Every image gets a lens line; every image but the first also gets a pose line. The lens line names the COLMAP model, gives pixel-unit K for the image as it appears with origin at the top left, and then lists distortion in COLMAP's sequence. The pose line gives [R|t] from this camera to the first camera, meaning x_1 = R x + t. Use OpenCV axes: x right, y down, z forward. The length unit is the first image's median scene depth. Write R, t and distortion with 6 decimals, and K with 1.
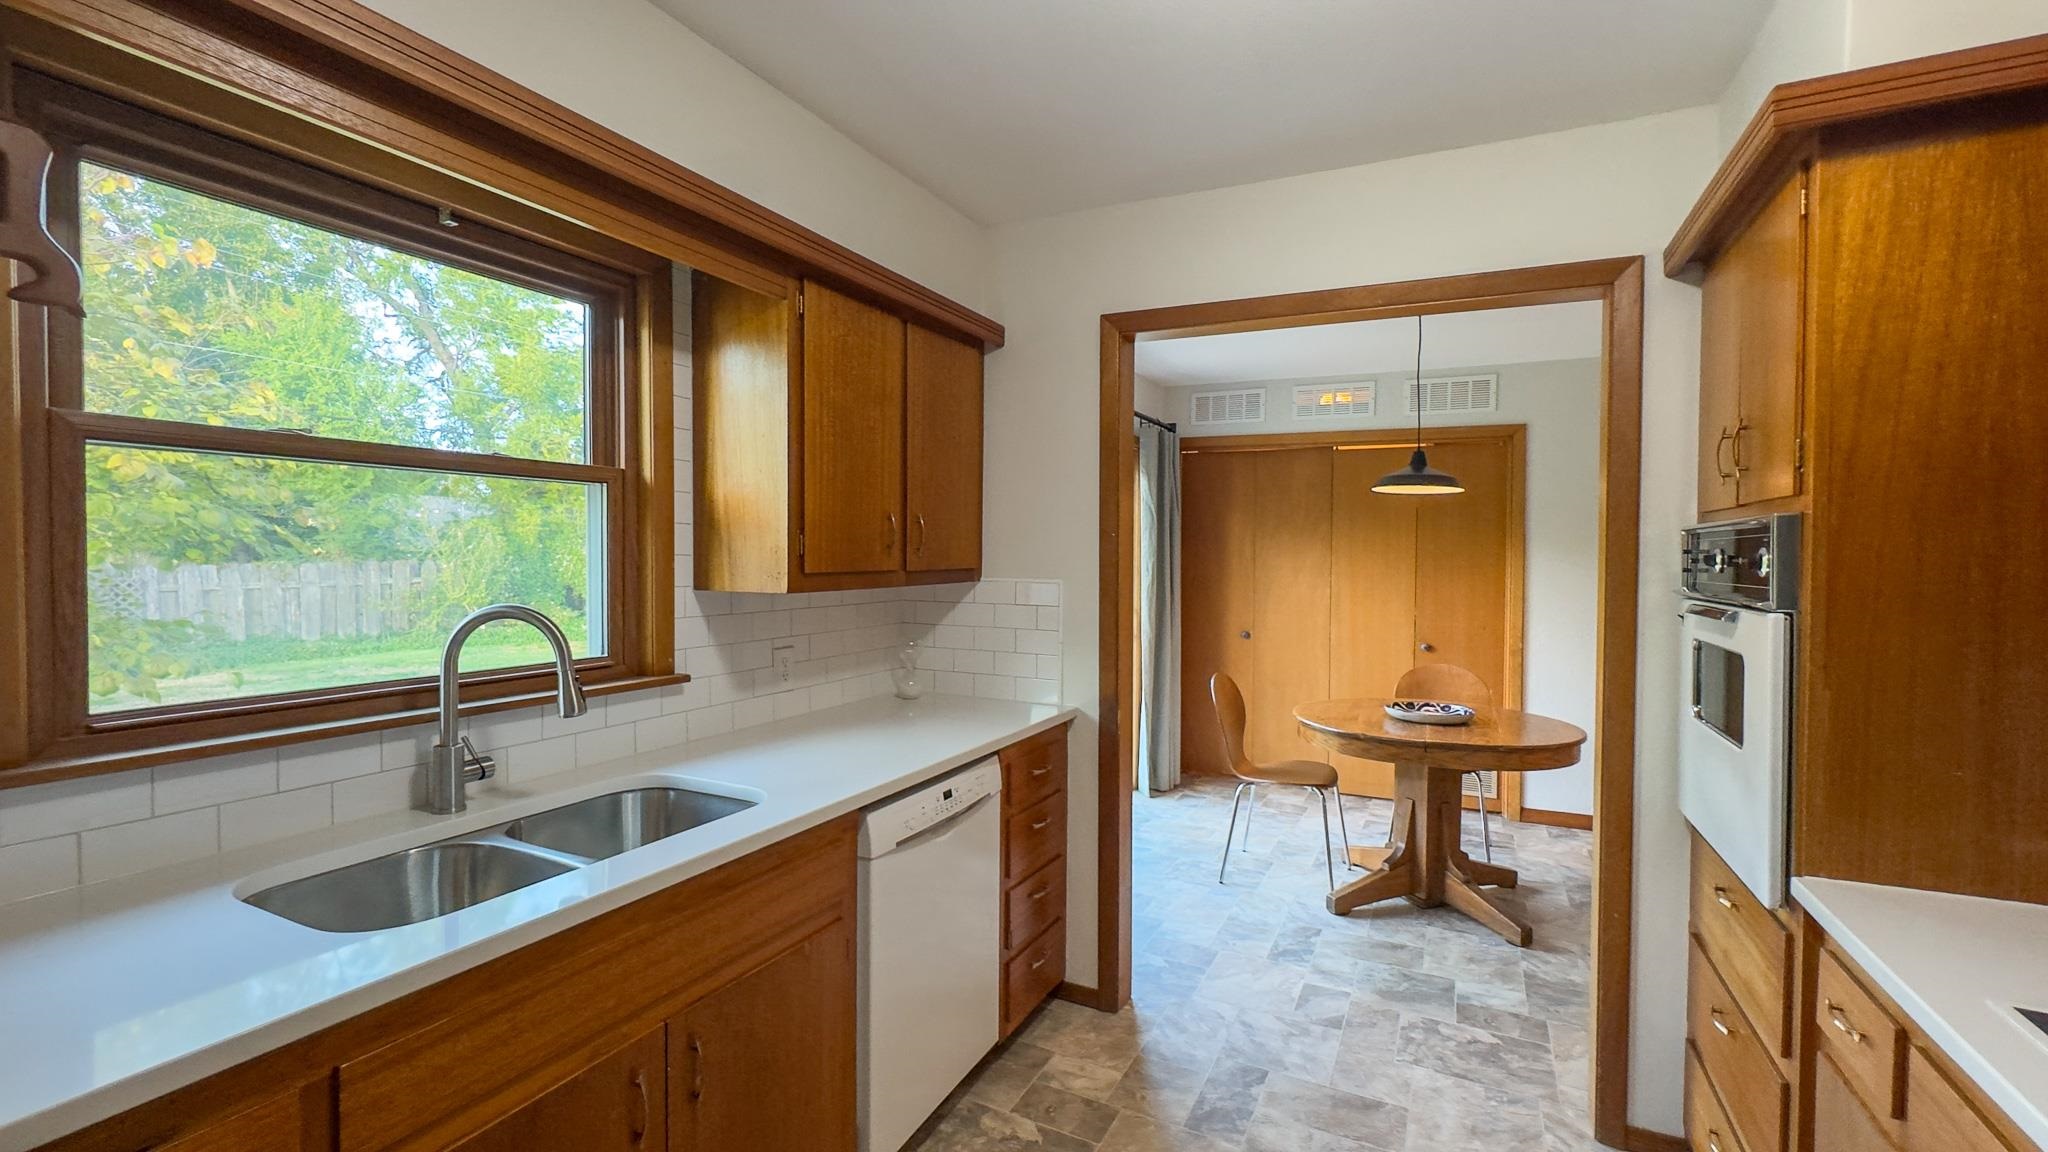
lens RADIAL K [[880.3, 0, 1027.7], [0, 880.3, 574.9], [0, 0, 1]] dist [0.007466, 0.000420]
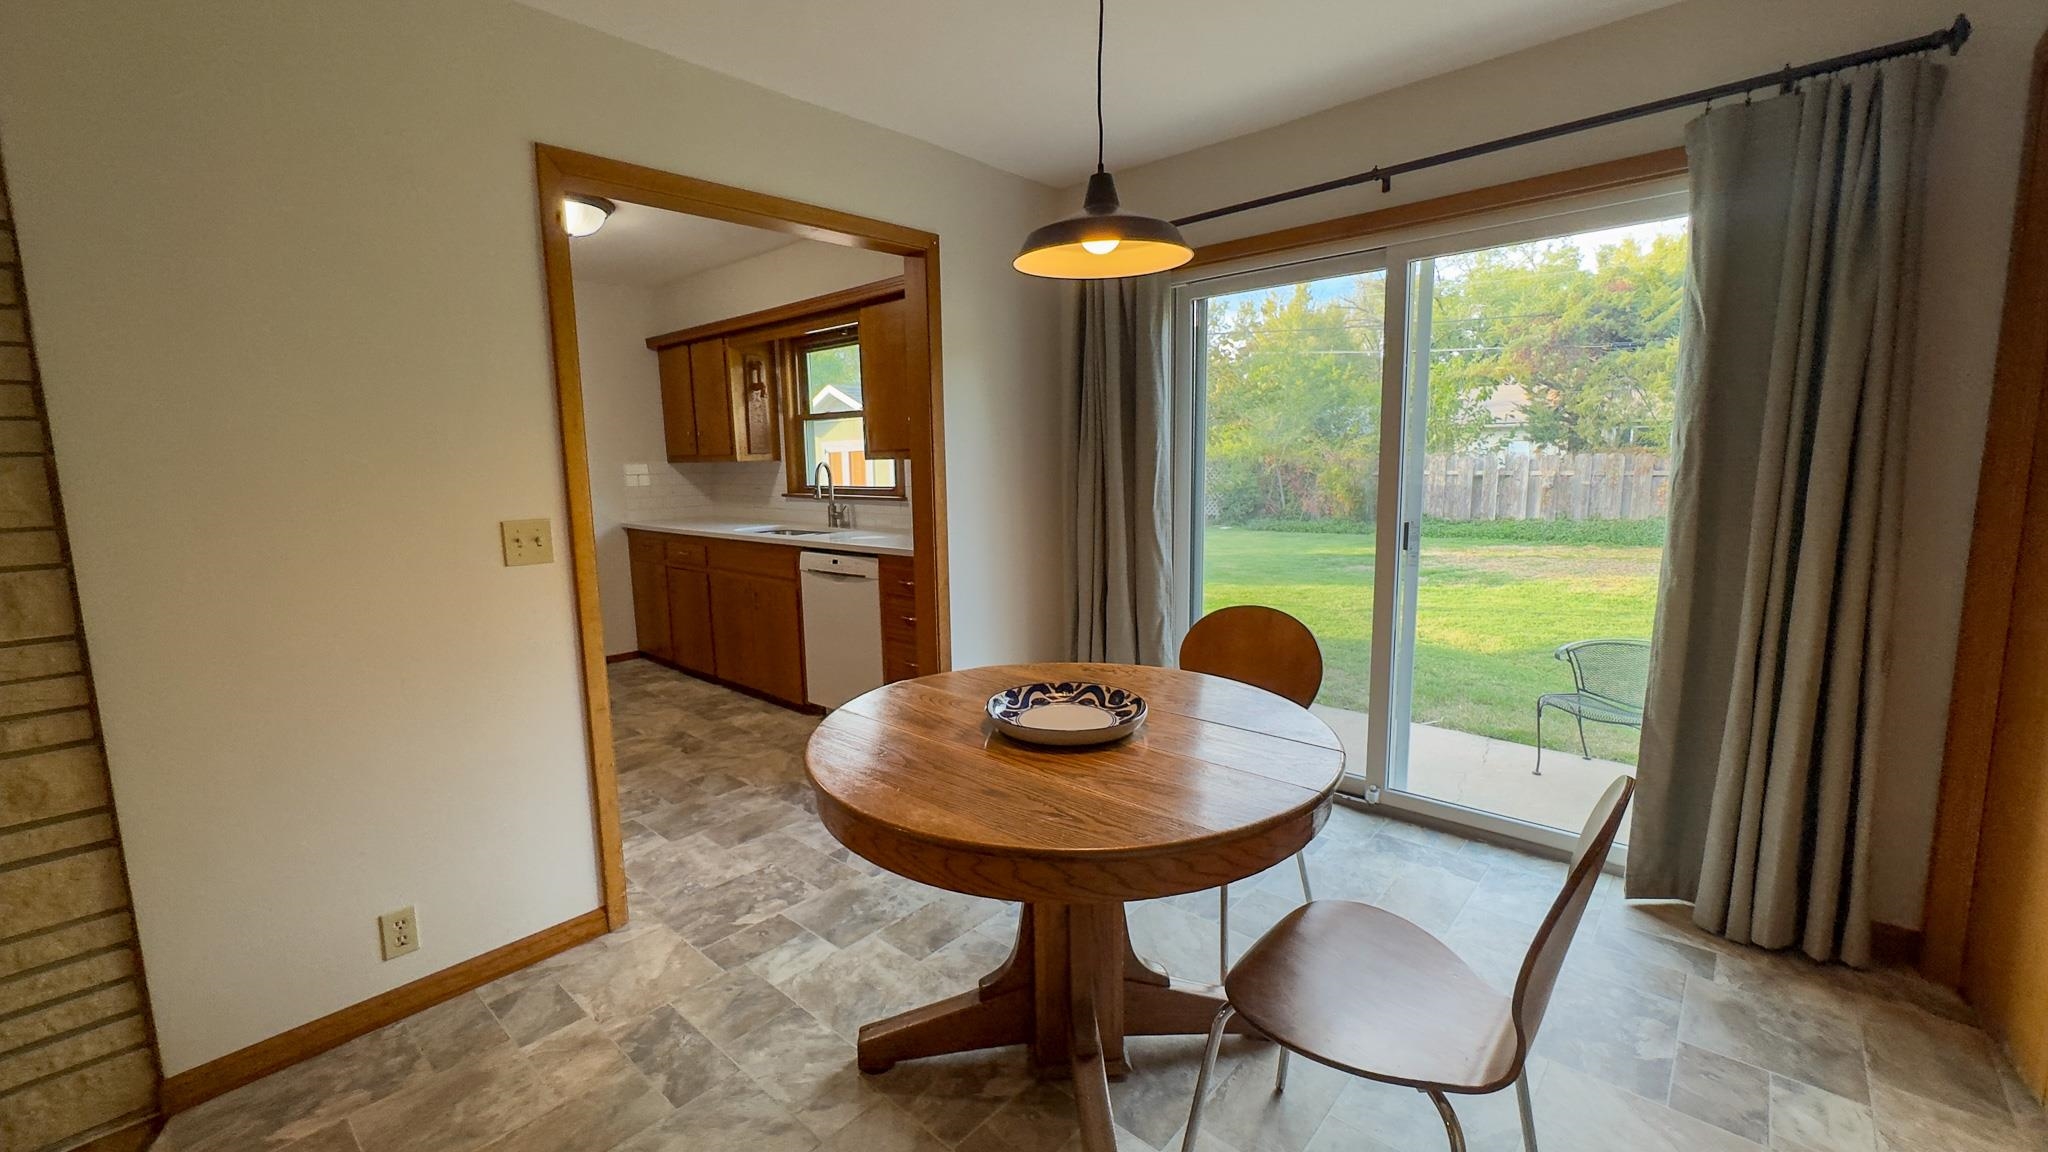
lens RADIAL K [[821.8, 0, 1024.5], [0, 821.8, 573.5], [0, 0, 1]] dist [-0.001296, -0.000457]
pose [[-0.267735, 0.128504, -0.954885, 1.159966], [-0.007071, 0.990777, 0.135317, 0.014090], [0.963467, 0.042981, -0.264357, 1.401963]]
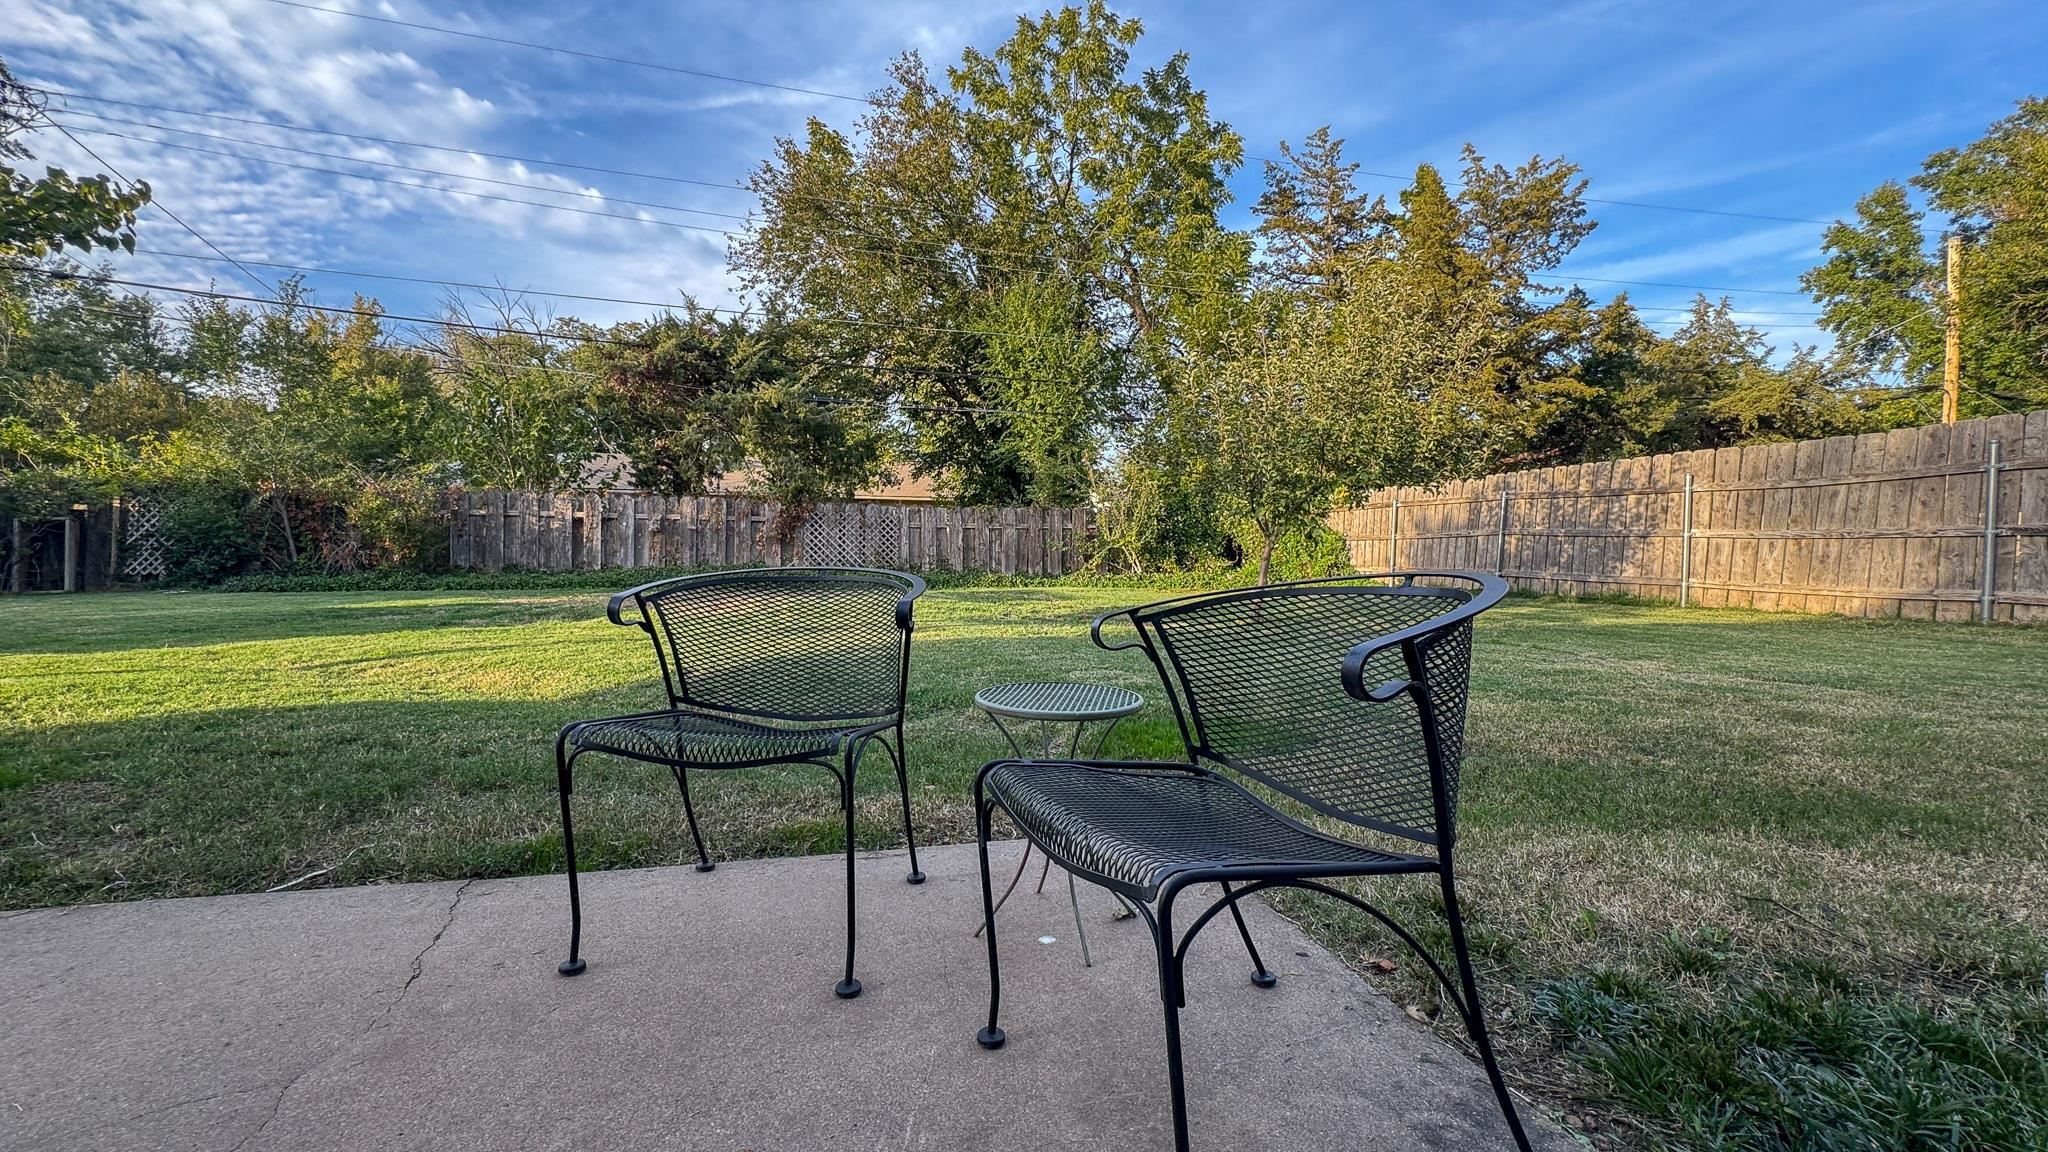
lens RADIAL K [[821.8, 0, 1020.7], [0, 821.8, 573.0], [0, 0, 1]] dist [-0.001296, -0.000457]
pose [[0.645090, 0.023887, -0.763733, 0.061118], [-0.023702, 0.999656, 0.011245, 0.324930], [0.763739, 0.010848, 0.645434, 1.809590]]
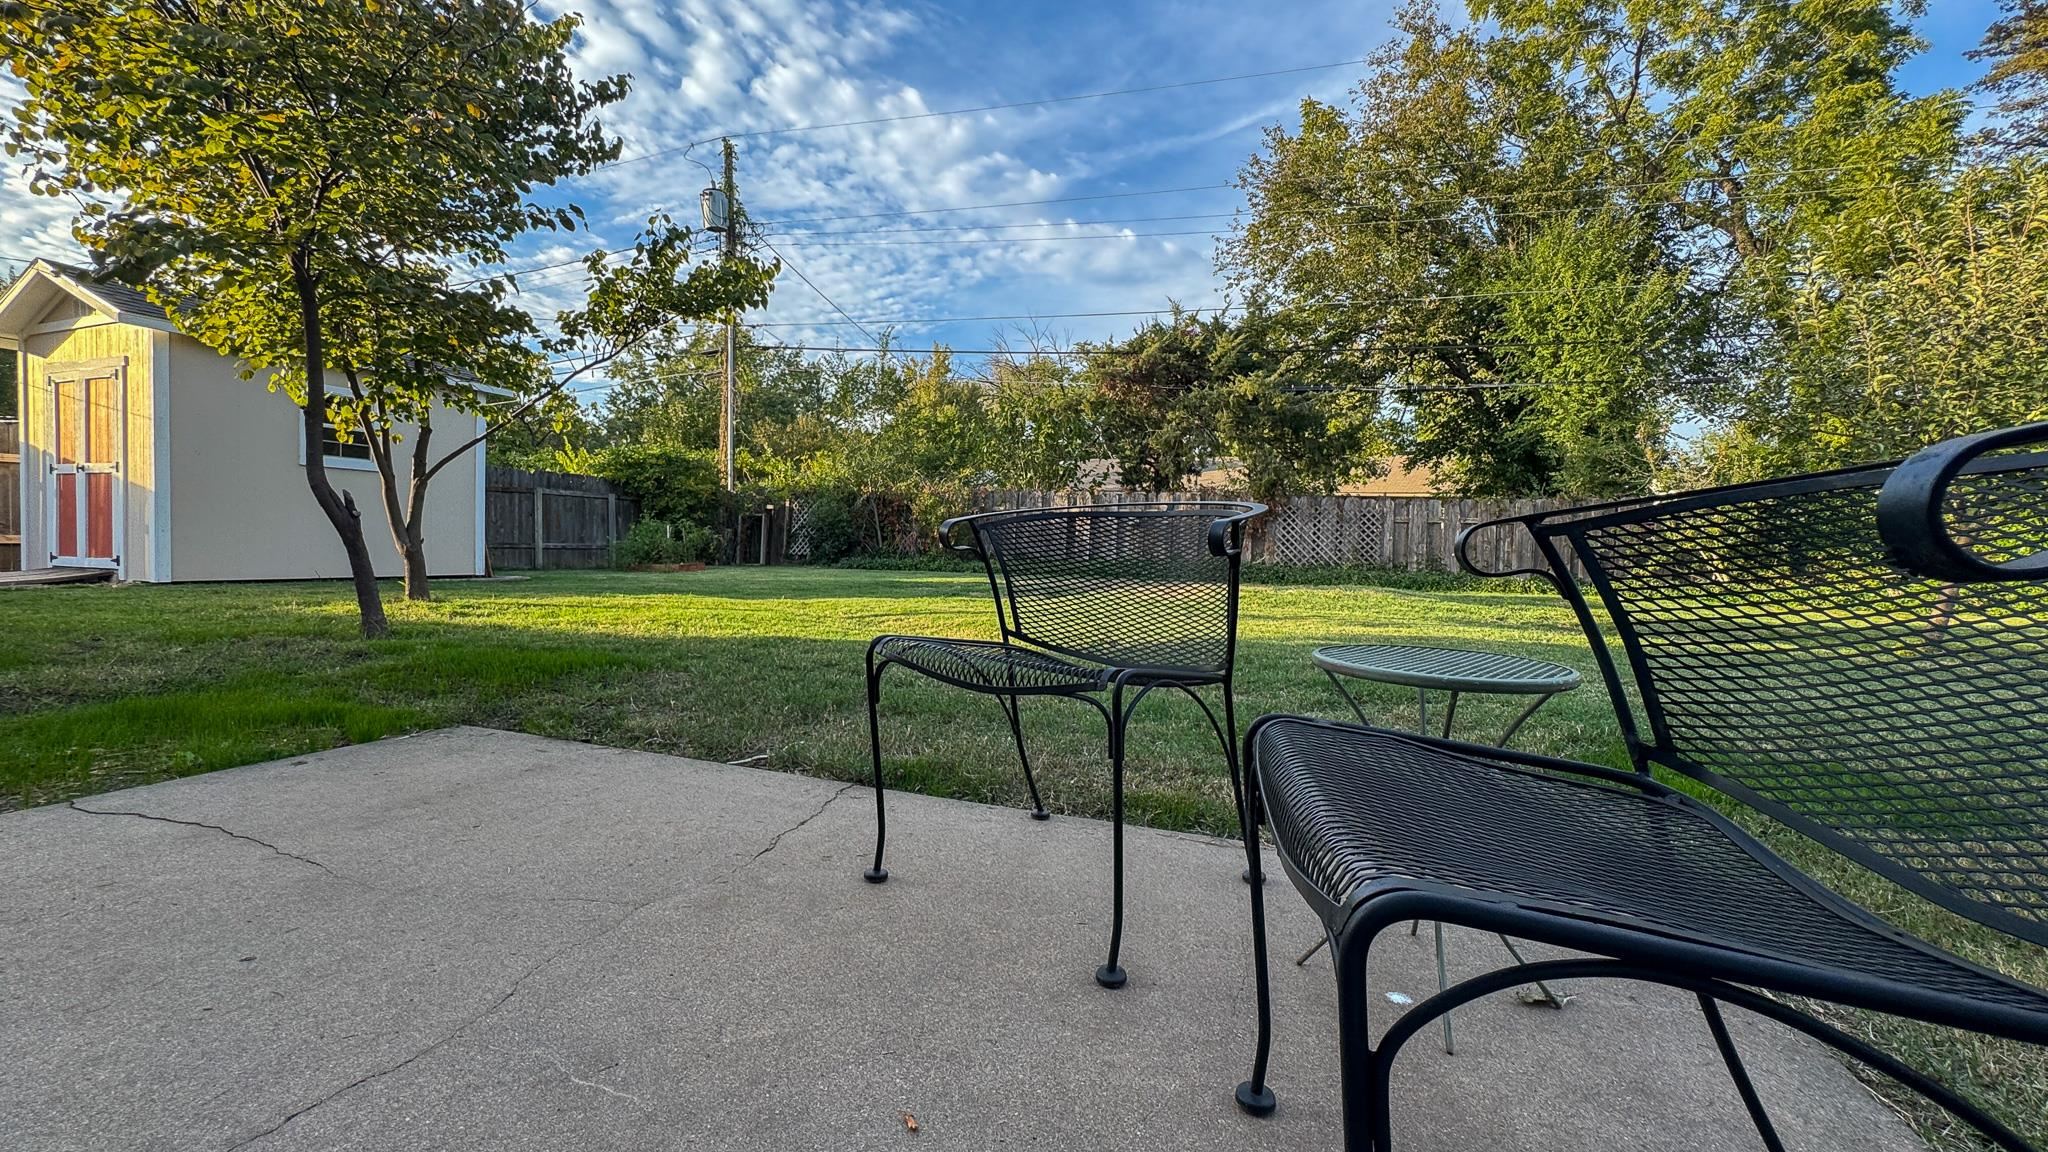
lens RADIAL K [[821.8, 0, 1021.2], [0, 821.8, 575.5], [0, 0, 1]] dist [-0.001296, -0.000457]
pose [[0.125713, 0.038700, -0.991311, 0.017407], [-0.048901, 0.998266, 0.032770, 0.370275], [0.990861, 0.044356, 0.127388, 1.940395]]
